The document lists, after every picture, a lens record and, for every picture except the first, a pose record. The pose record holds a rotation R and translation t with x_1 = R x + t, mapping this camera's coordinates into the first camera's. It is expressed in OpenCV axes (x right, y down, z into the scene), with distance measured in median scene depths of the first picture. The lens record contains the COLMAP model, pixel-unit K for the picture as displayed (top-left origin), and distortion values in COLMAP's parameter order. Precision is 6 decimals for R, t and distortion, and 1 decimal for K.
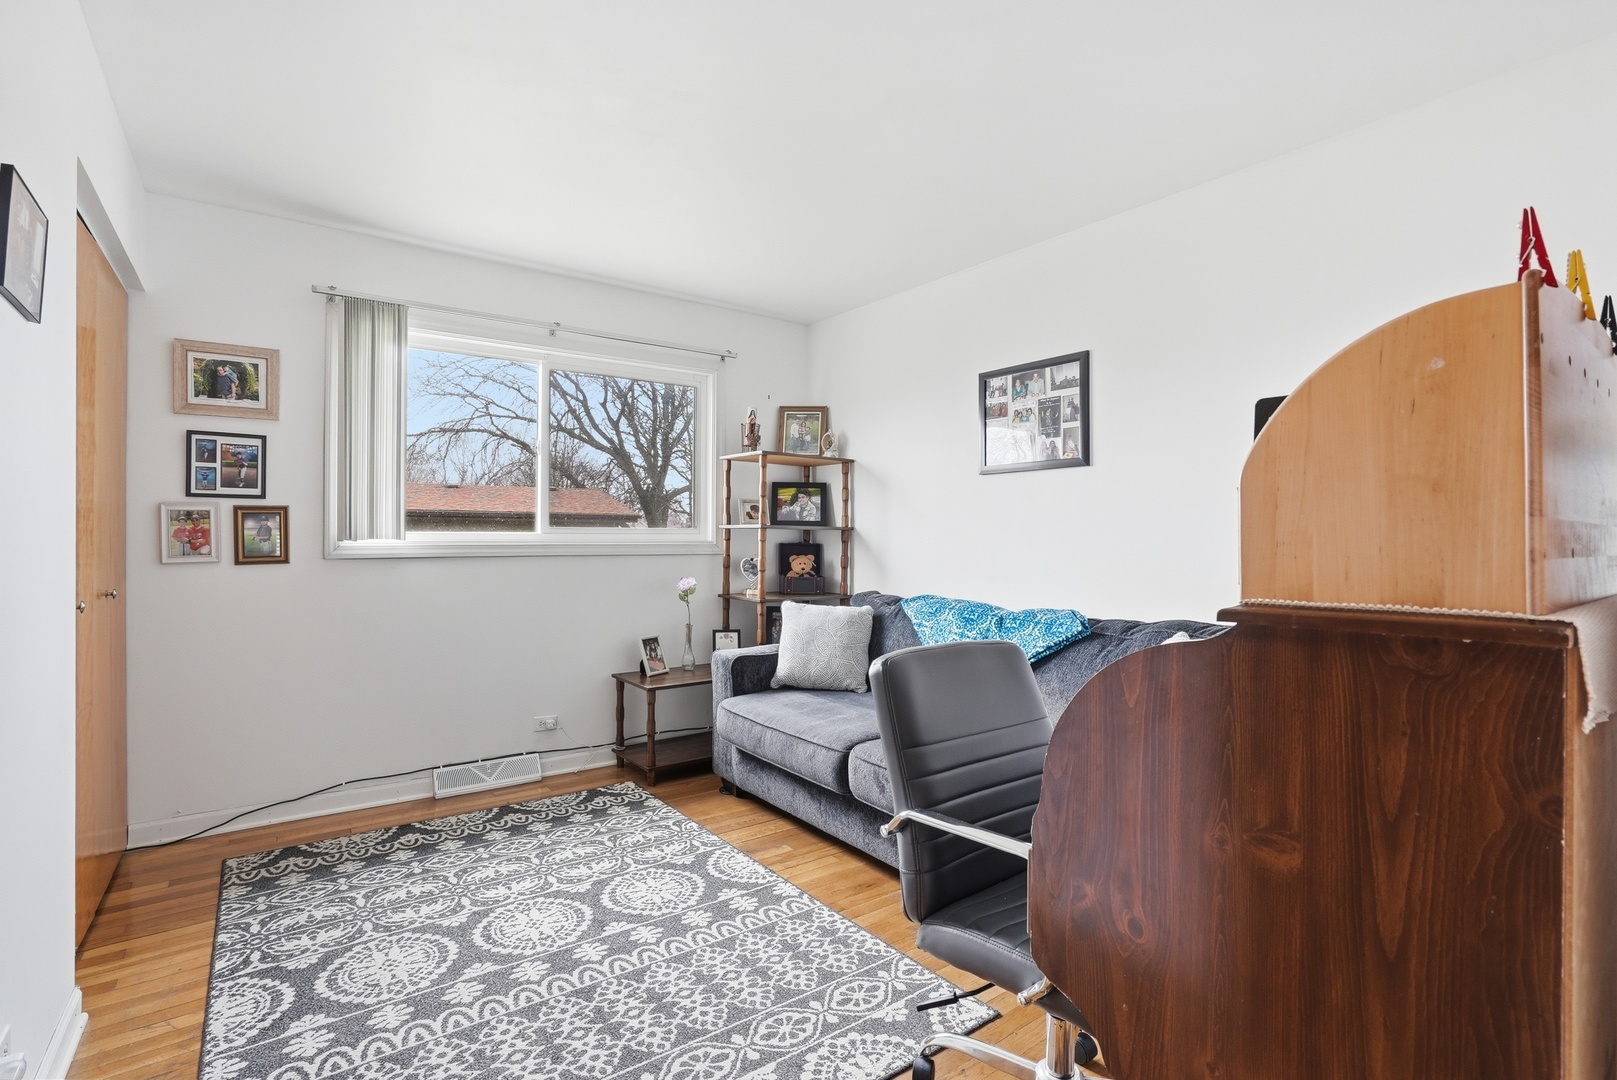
lens RADIAL K [[761.4, 0, 818.1], [0, 761.4, 541.2], [0, 0, 1]] dist [-0.039402, 0.011669]
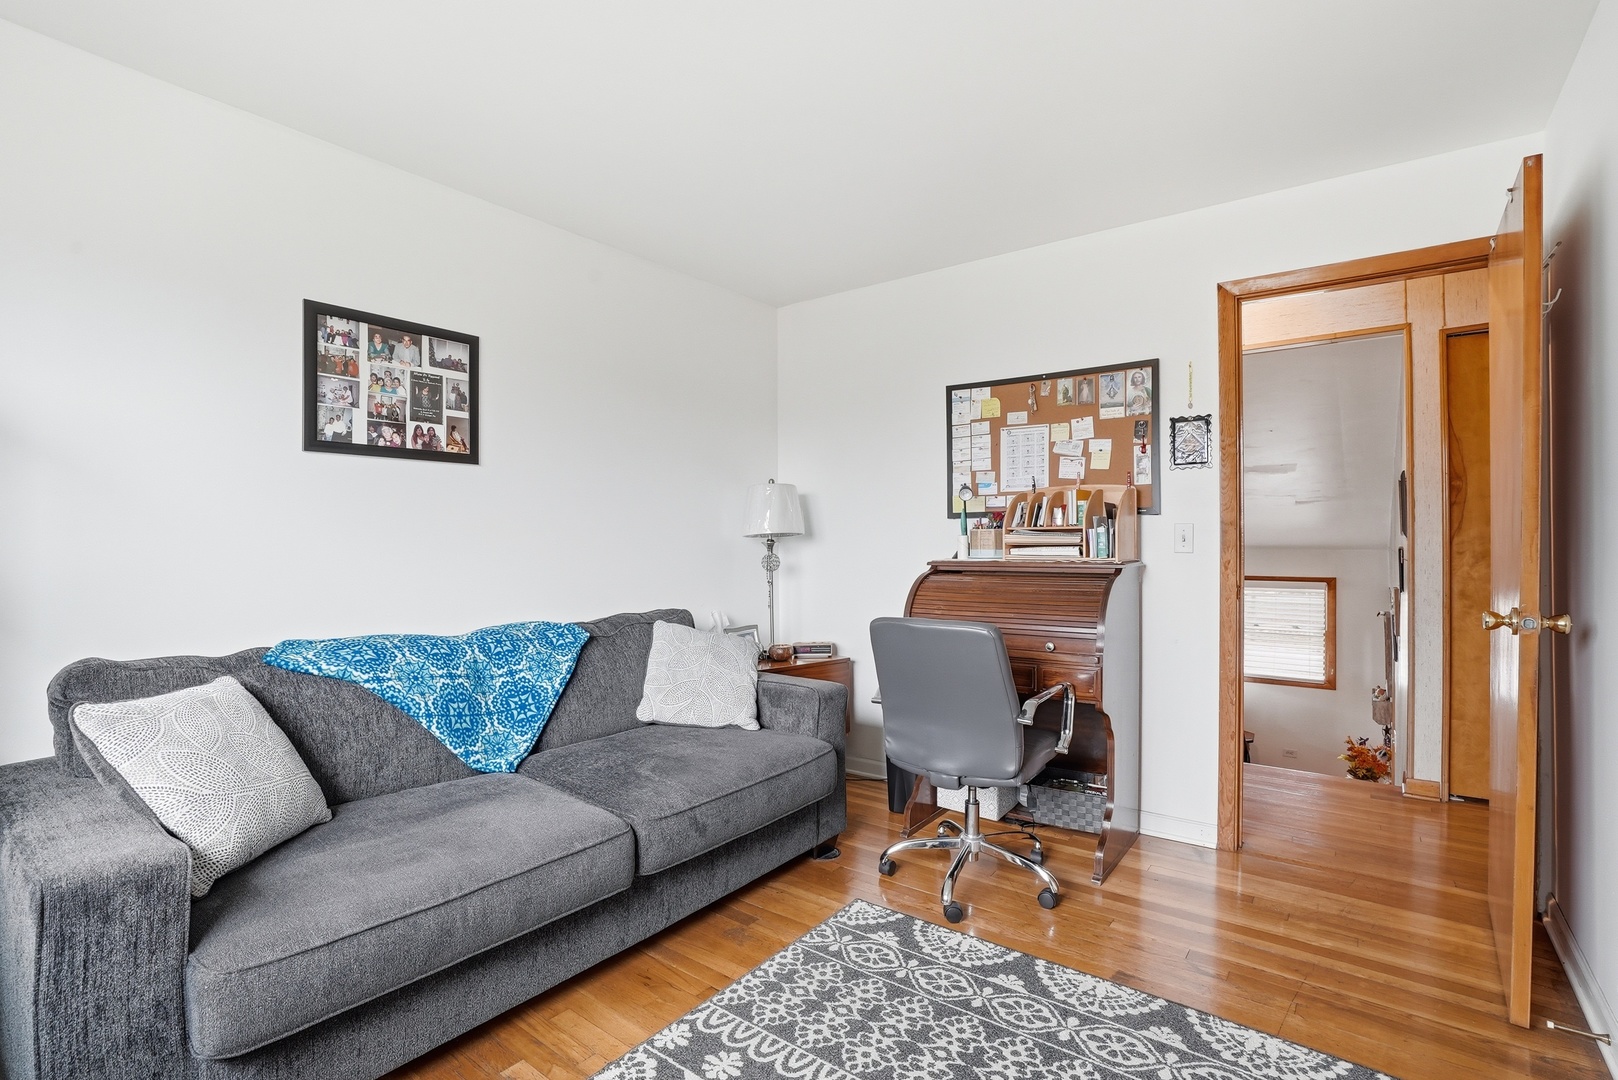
lens RADIAL K [[761.9, 0, 817.1], [0, 761.9, 536.5], [0, 0, 1]] dist [-0.039402, 0.011669]
pose [[-0.279411, 0.008244, 0.960136, -0.613875], [0.010915, 0.999926, -0.005410, -0.004623], [-0.960110, 0.008968, -0.279480, 0.854367]]
